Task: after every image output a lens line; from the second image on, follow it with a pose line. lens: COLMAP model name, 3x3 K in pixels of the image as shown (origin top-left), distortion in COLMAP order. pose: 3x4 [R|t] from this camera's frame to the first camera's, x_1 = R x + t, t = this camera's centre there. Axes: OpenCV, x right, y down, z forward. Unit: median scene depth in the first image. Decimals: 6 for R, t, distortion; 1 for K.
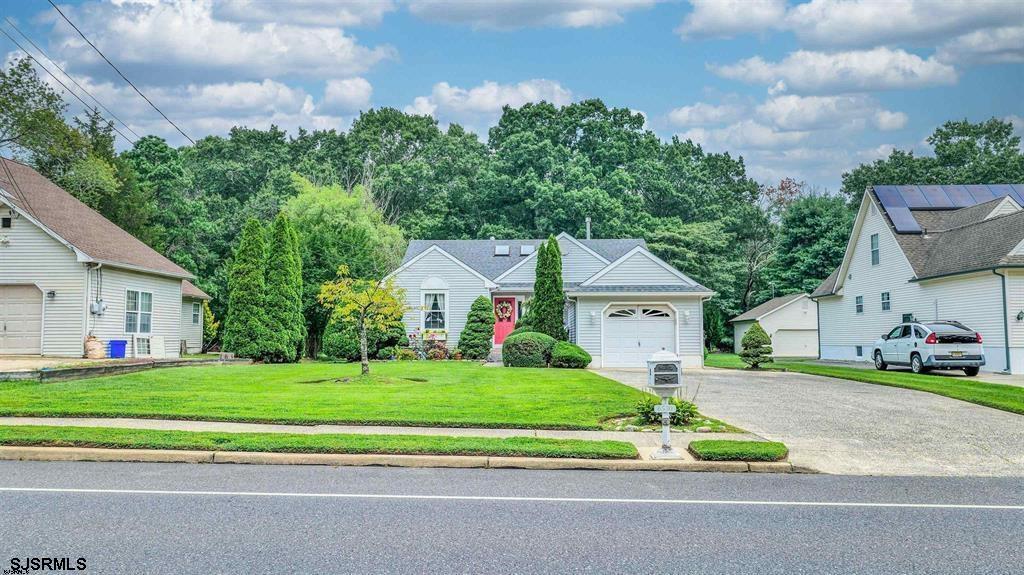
lens RADIAL K [[829.9, 0, 510.5], [0, 829.9, 287.6], [0, 0, 1]] dist [0.007246, 0.006104]
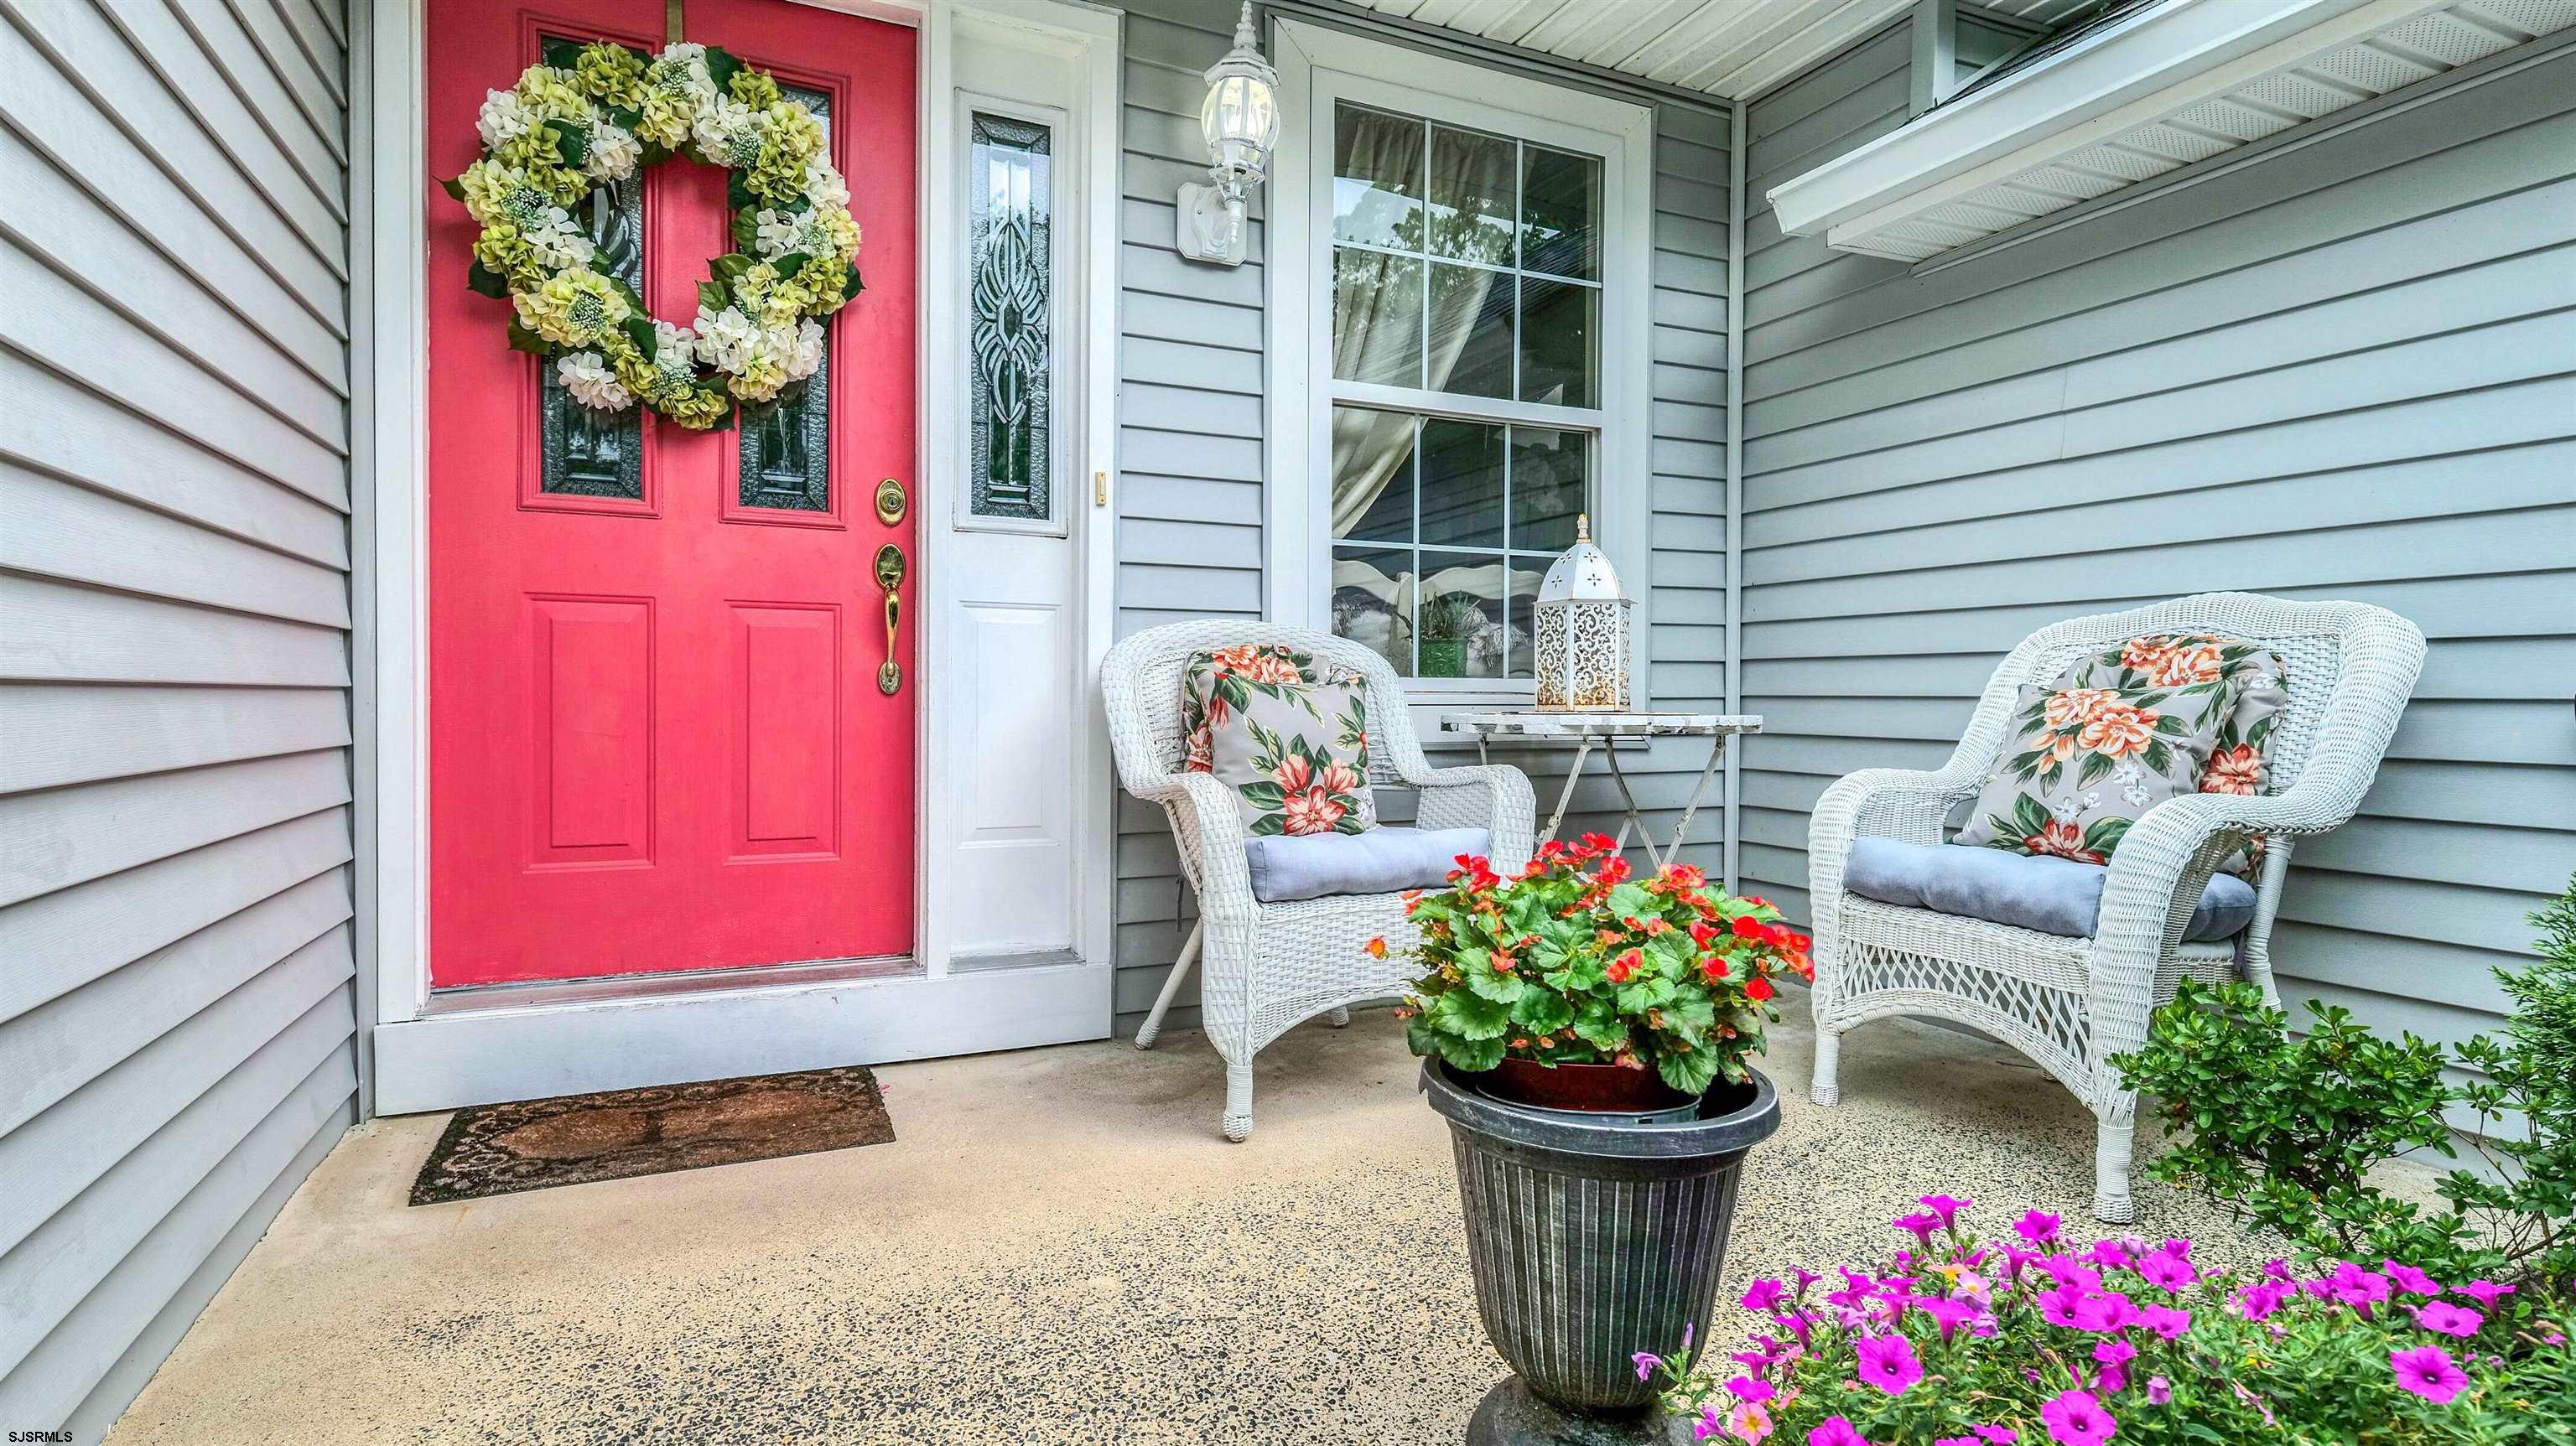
lens RADIAL K [[1304.0, 0, 1287.8], [0, 1304.0, 720.4], [0, 0, 1]] dist [-0.006632, -0.001501]
pose [[0.872738, -0.004629, 0.488167, -0.013847], [-0.035027, 0.996784, 0.072072, 0.050660], [-0.486931, -0.079999, 0.869769, 0.997154]]
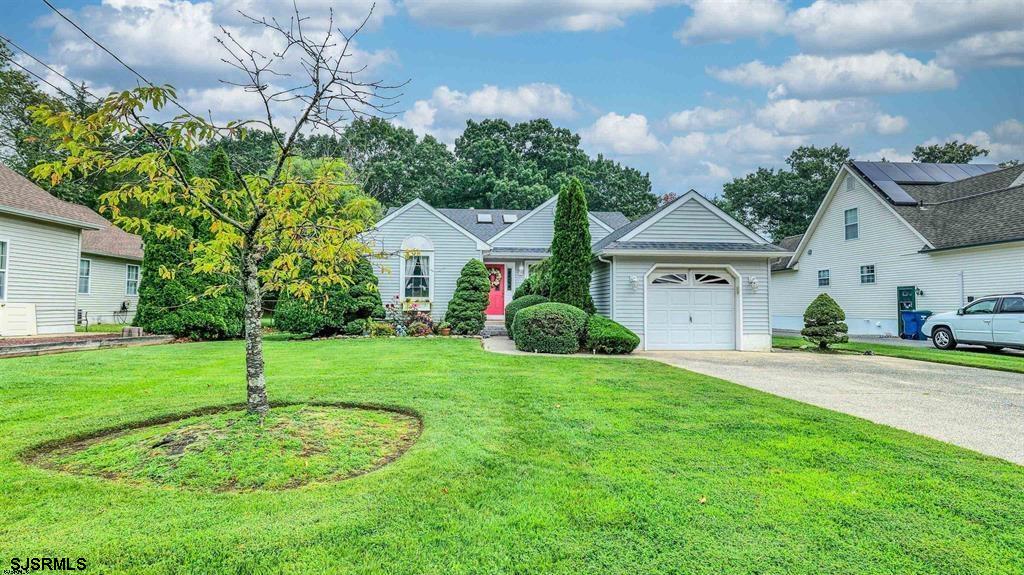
lens RADIAL K [[518.4, 0, 514.7], [0, 518.4, 285.3], [0, 0, 1]] dist [-0.006632, -0.001501]
pose [[0.993347, 0.011311, 0.114604, -0.052802], [-0.013981, 0.999649, 0.022514, 0.024061], [-0.114309, -0.023967, 0.993156, 0.463293]]
